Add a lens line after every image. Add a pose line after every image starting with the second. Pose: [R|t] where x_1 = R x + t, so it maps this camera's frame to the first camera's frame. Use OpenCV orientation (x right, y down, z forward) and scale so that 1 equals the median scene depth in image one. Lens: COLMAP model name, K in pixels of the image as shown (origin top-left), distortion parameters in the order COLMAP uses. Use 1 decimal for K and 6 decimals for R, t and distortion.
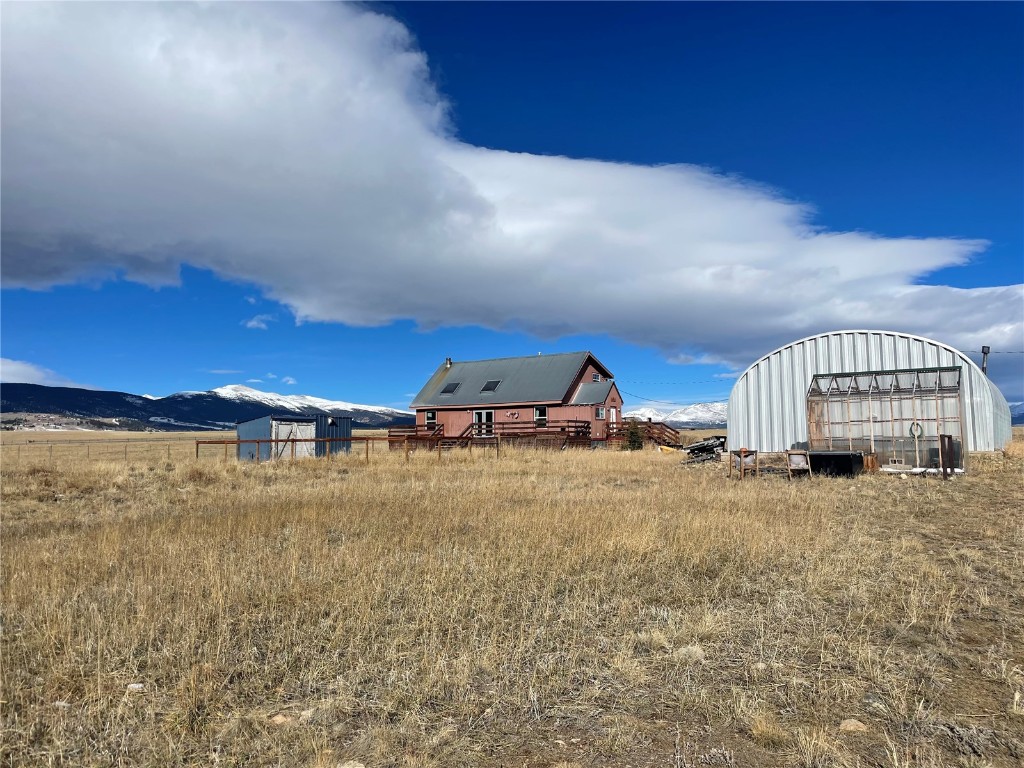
lens RADIAL K [[777.0, 0, 512.0], [0, 777.0, 384.0], [0, 0, 1]] dist [0.089858, -0.114750]
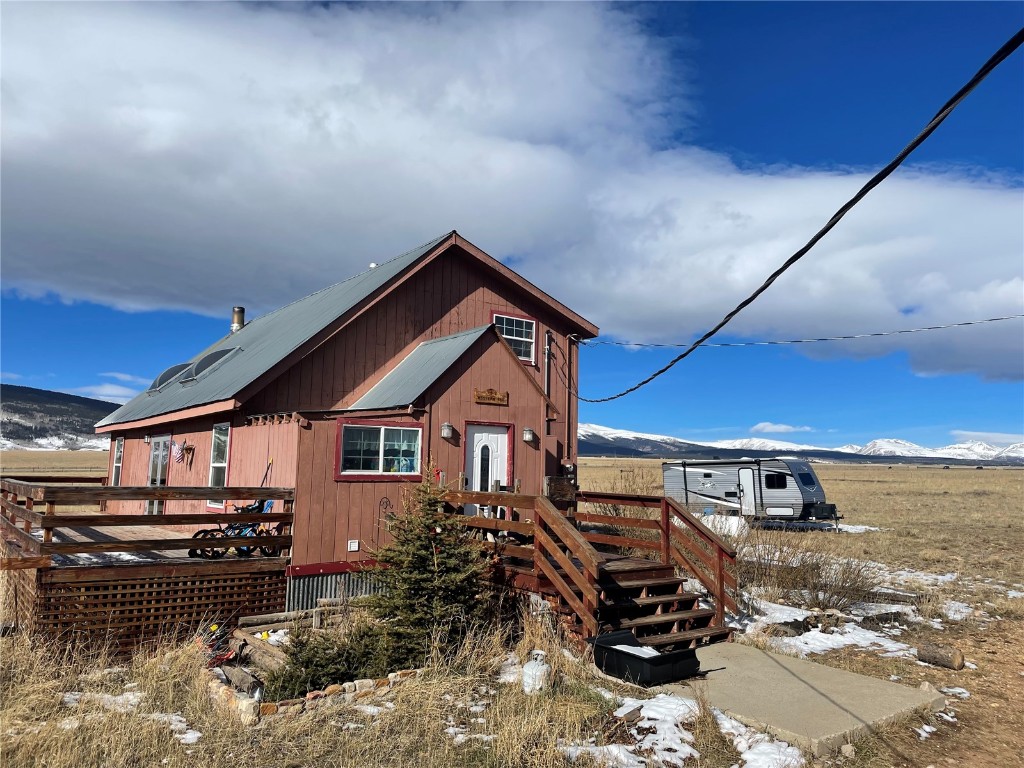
lens RADIAL K [[777.0, 0, 512.0], [0, 777.0, 384.0], [0, 0, 1]] dist [0.089858, -0.114750]
pose [[0.934809, -0.056209, -0.350676, 0.235919], [0.037659, 0.997518, -0.059500, 0.032055], [0.353150, 0.042415, 0.934605, 0.786352]]
